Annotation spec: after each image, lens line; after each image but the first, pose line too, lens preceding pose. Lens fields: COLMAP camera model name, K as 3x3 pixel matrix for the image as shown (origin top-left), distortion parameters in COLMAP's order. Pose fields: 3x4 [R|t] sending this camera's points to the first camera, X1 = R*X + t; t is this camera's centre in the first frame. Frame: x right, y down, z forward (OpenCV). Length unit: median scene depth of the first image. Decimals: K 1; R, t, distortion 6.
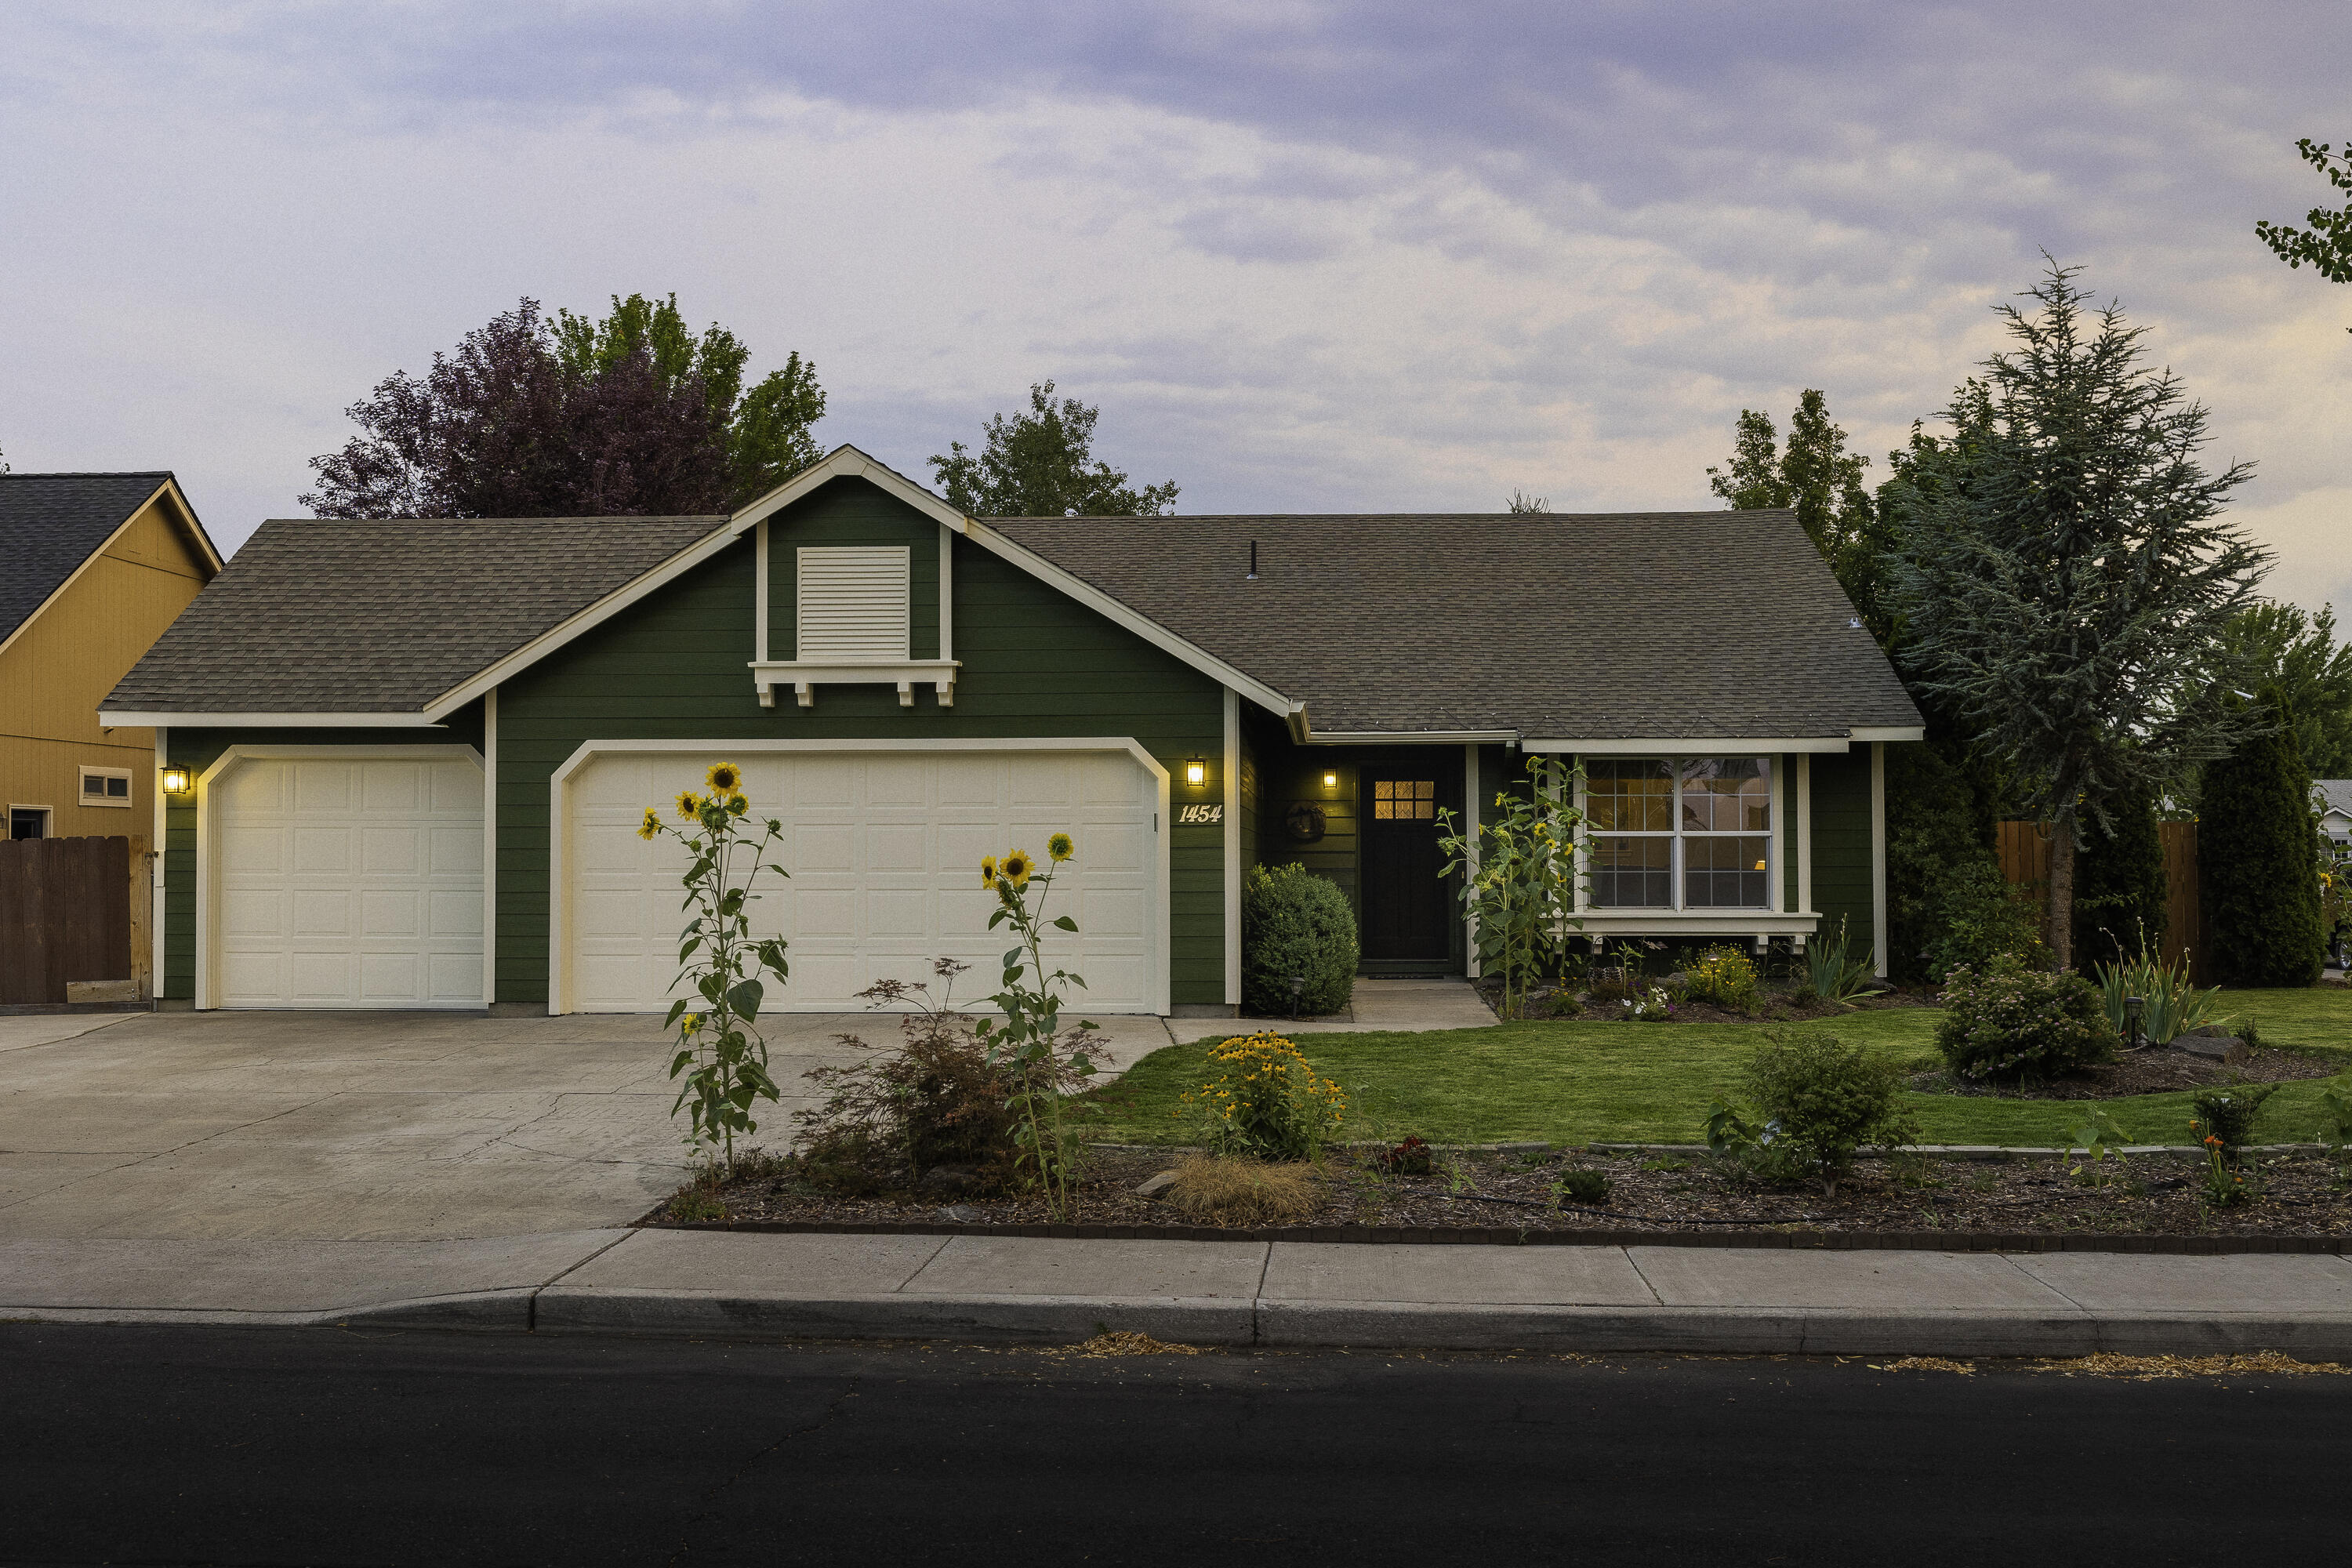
lens RADIAL K [[2567.1, 0, 1178.3], [0, 2567.1, 725.4], [0, 0, 1]] dist [-0.005673, 0.004810]
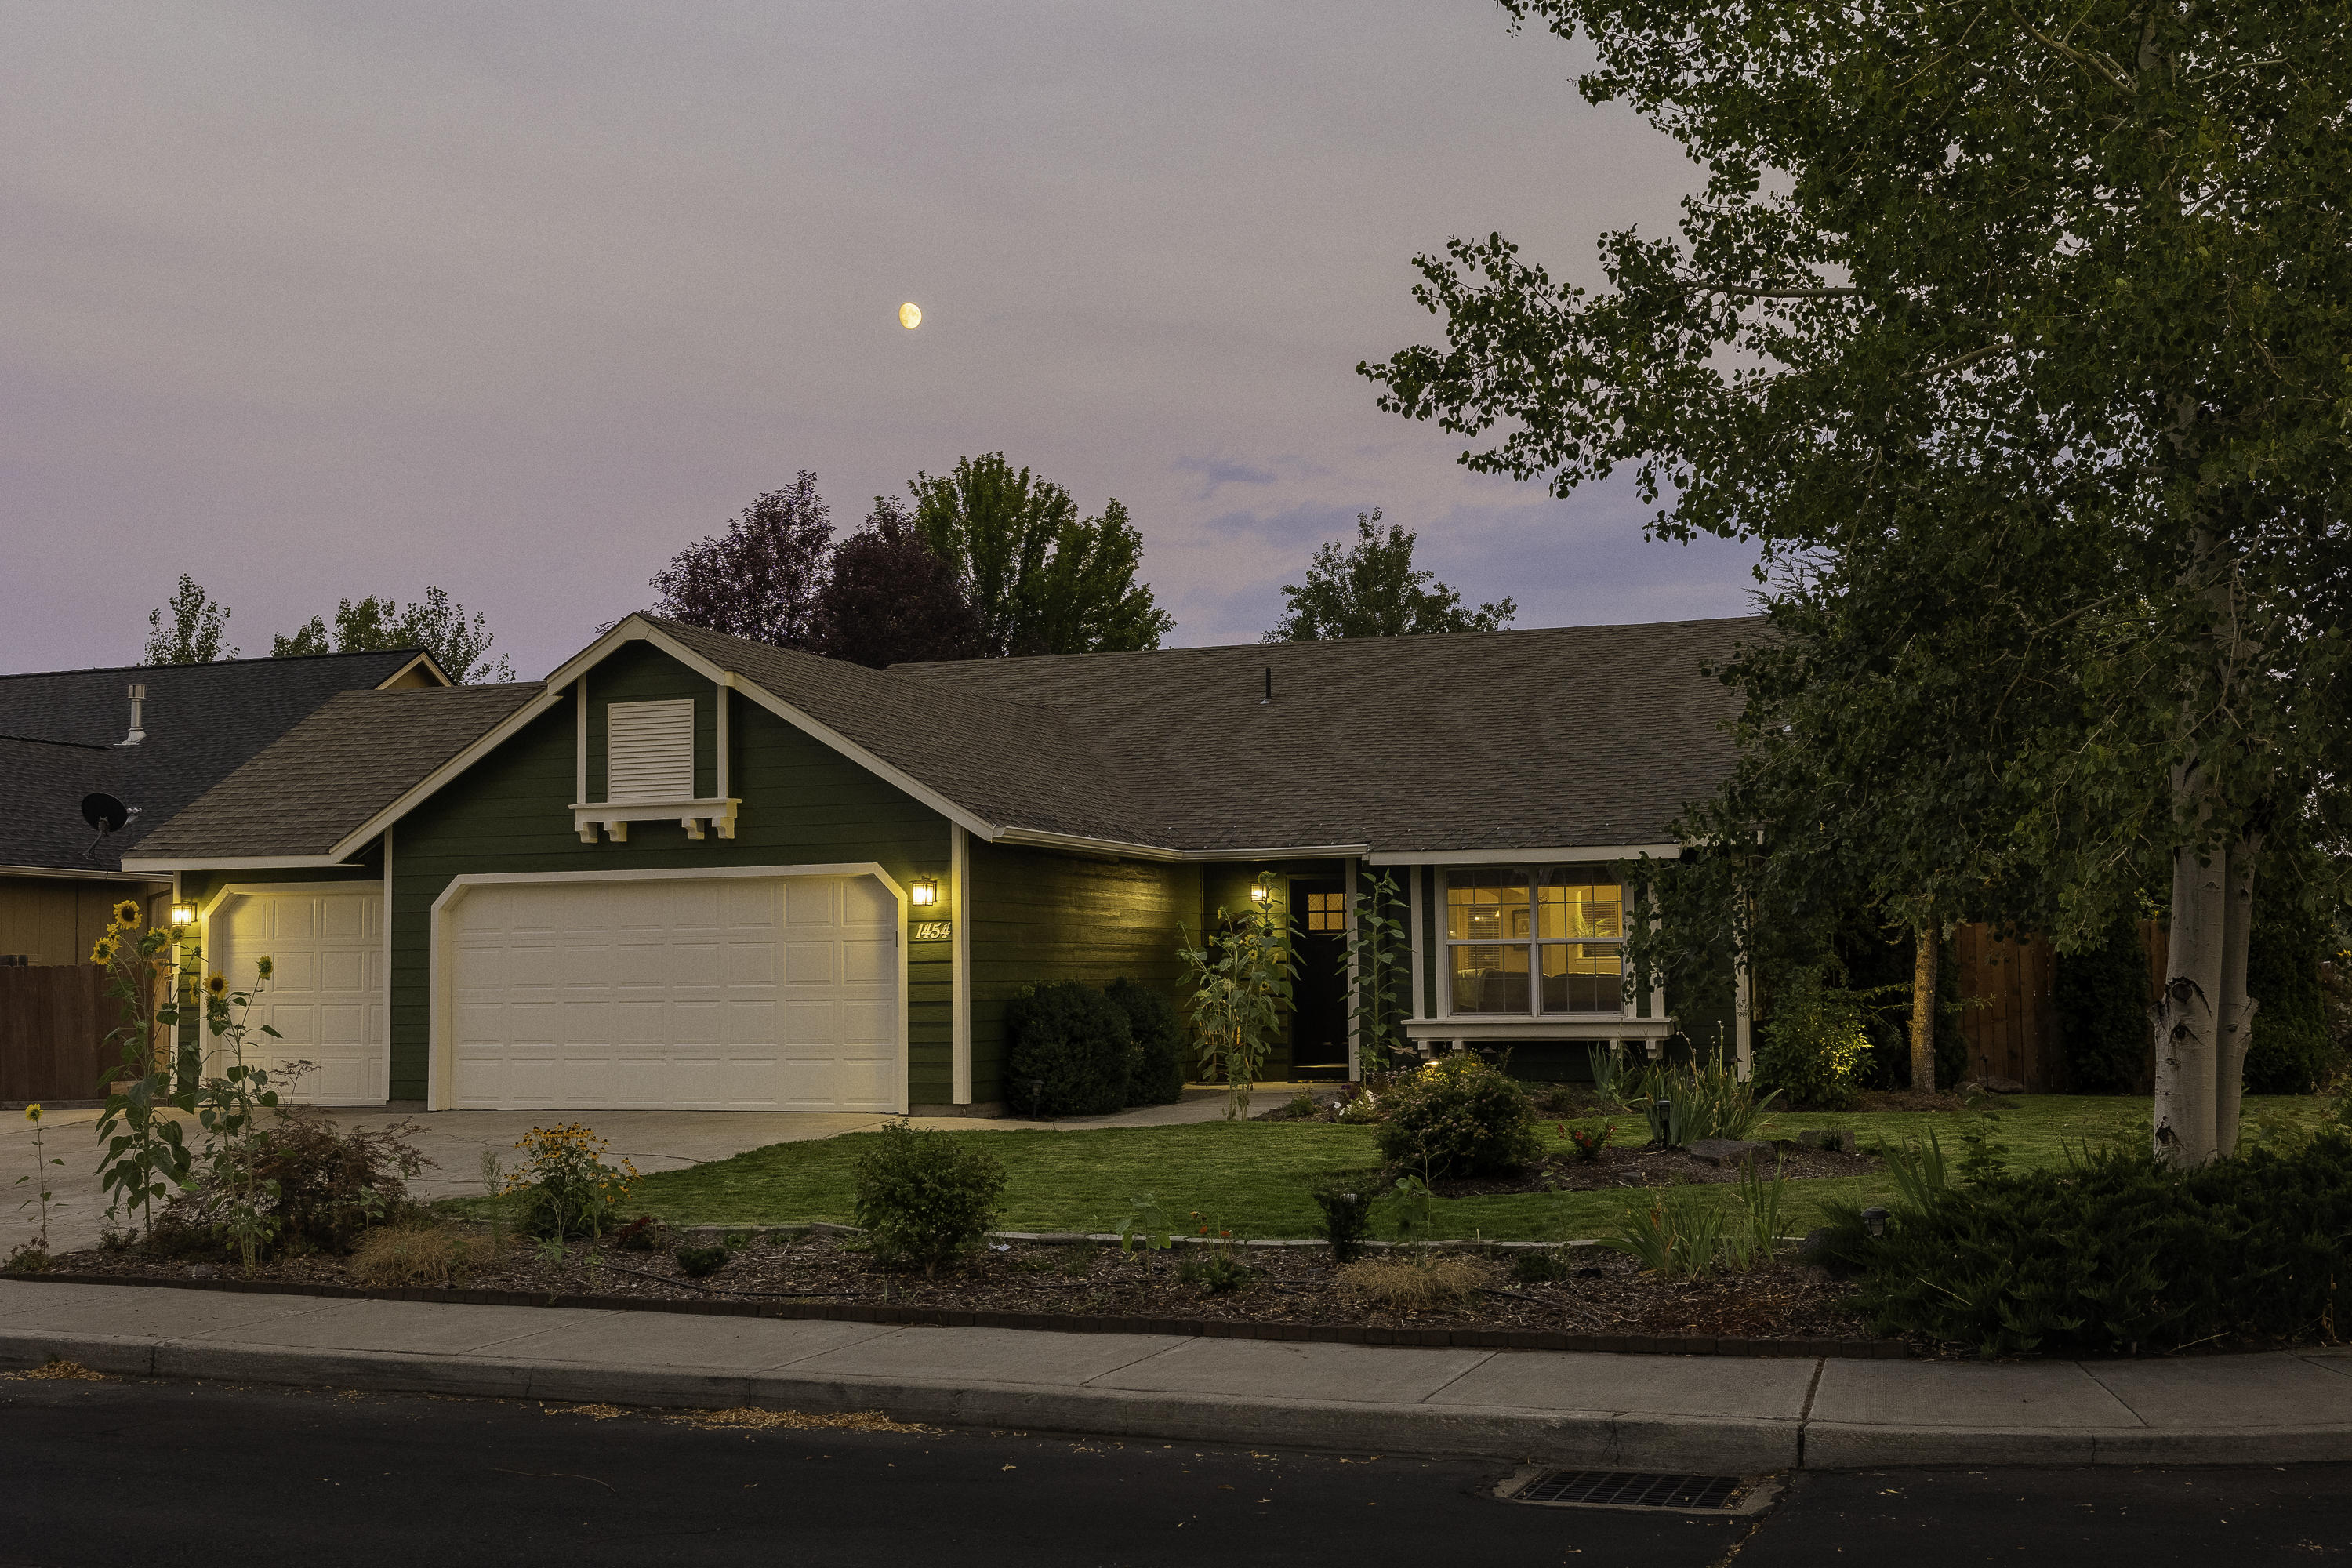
lens RADIAL K [[2530.2, 0, 1178.8], [0, 2530.2, 682.2], [0, 0, 1]] dist [-0.002526, -0.002842]
pose [[0.959065, -0.042180, -0.280027, 0.415711], [0.025221, 0.997638, -0.063894, -0.000022], [0.282061, 0.054216, 0.957863, -0.018961]]
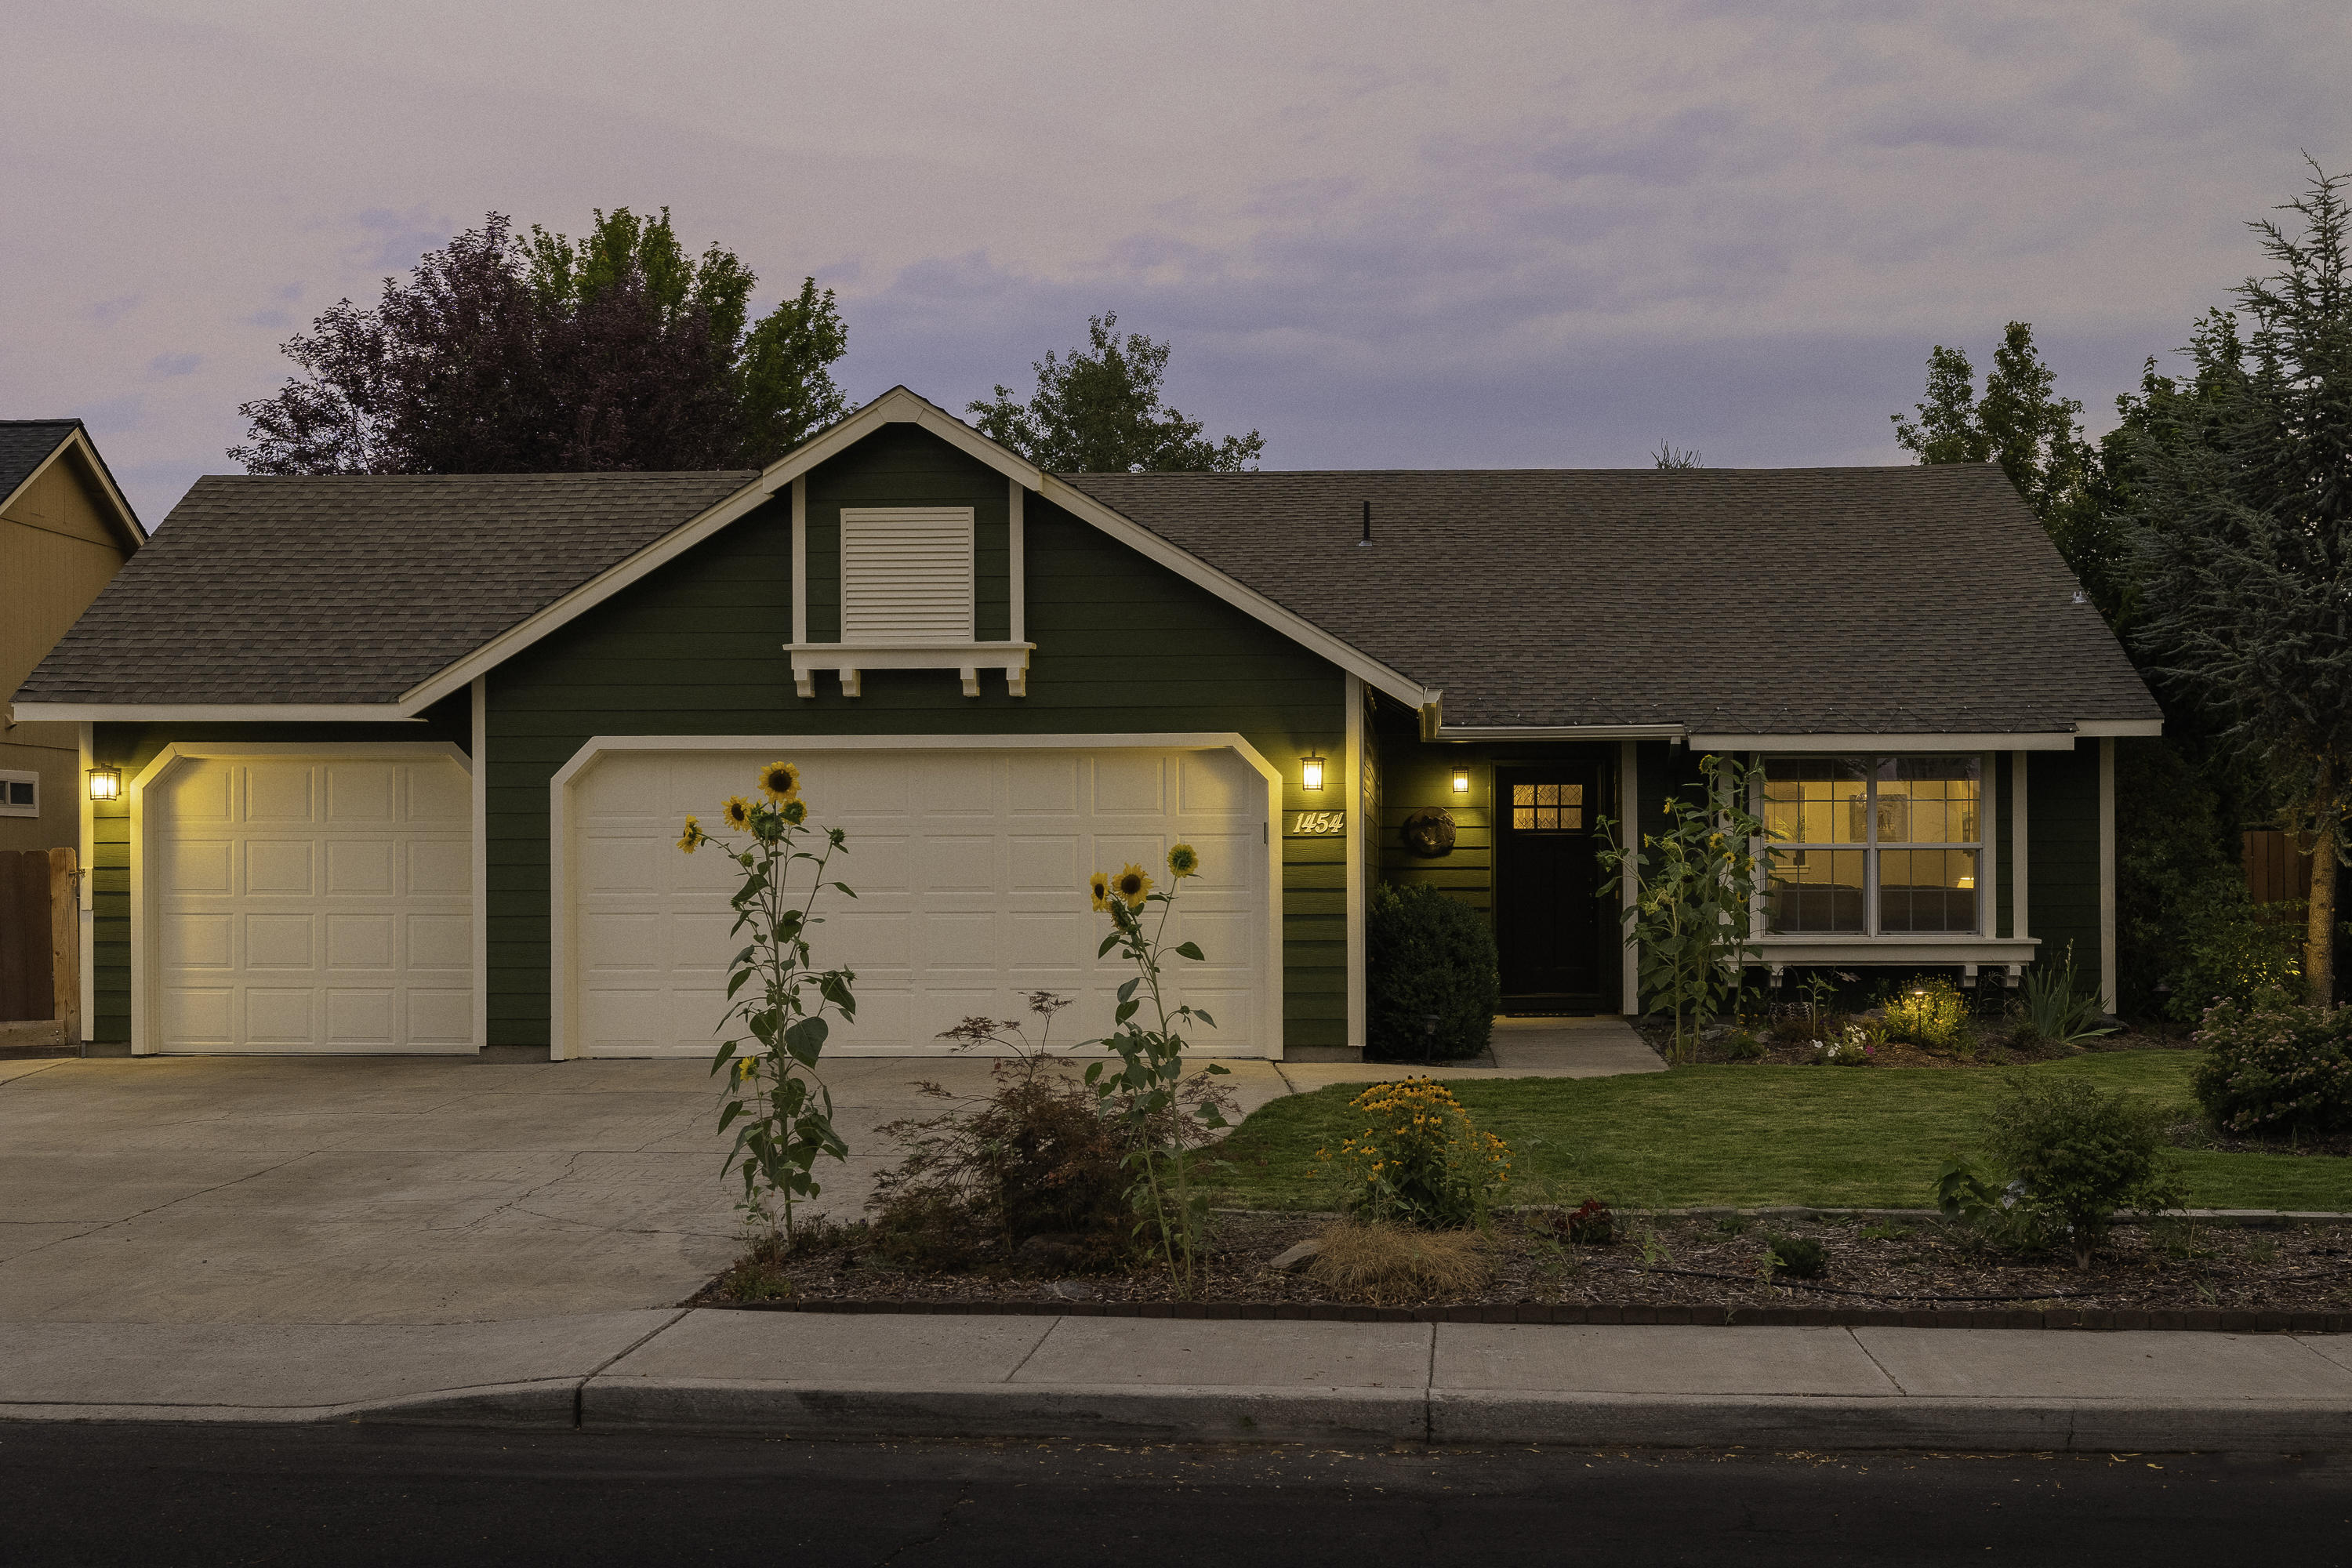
lens RADIAL K [[3020.7, 0, 1266.7], [0, 3020.7, 822.5], [0, 0, 1]] dist [0.005840, -0.025921]
pose [[0.999979, -0.001173, 0.006387, -0.014696], [0.000958, 0.999435, 0.033603, 0.000724], [-0.006423, -0.033596, 0.999415, 0.001332]]
